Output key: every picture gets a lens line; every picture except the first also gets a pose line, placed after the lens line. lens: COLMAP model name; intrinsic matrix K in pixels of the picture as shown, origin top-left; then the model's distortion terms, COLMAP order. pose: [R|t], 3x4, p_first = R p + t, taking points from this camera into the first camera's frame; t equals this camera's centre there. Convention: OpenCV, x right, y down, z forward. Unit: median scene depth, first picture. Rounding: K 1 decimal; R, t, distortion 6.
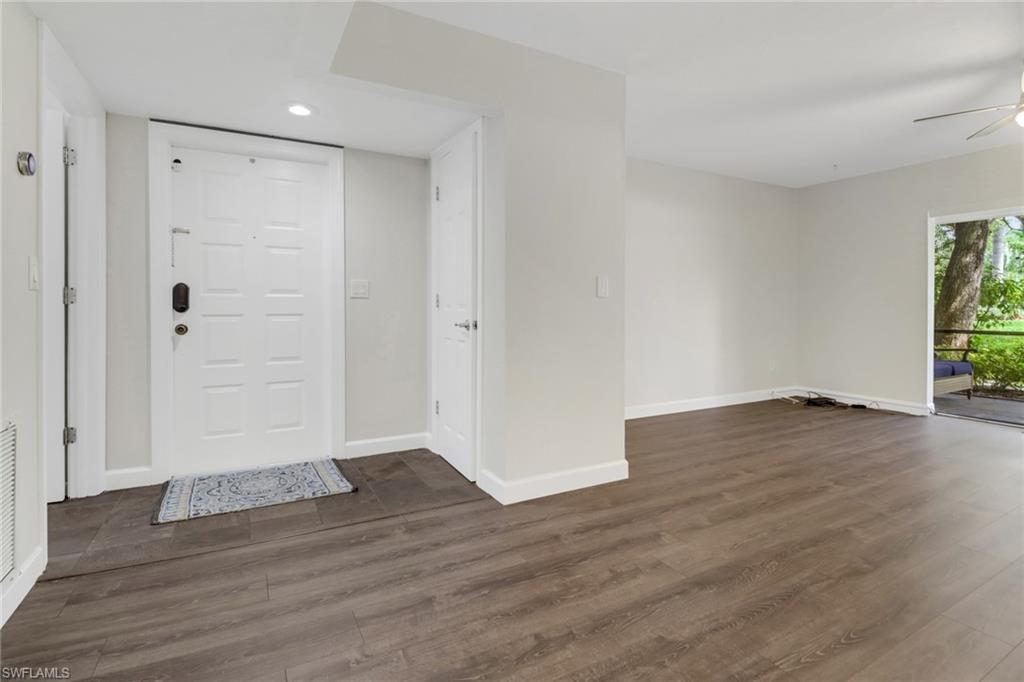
lens RADIAL K [[503.3, 0, 528.3], [0, 503.3, 312.8], [0, 0, 1]] dist [0.000236, -0.012191]
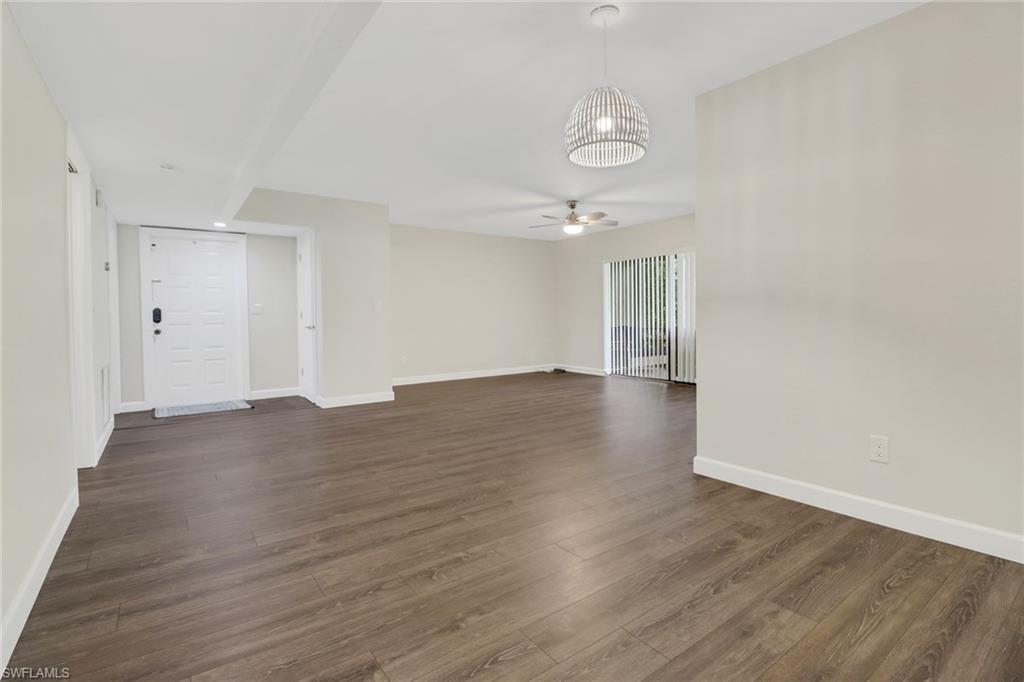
lens RADIAL K [[480.6, 0, 510.9], [0, 480.6, 319.0], [0, 0, 1]] dist [-0.000286, -0.013717]
pose [[0.989339, -0.012743, 0.145072, 0.391712], [0.012207, 0.999915, 0.004582, -0.008541], [-0.145118, -0.002762, 0.989410, -1.025654]]
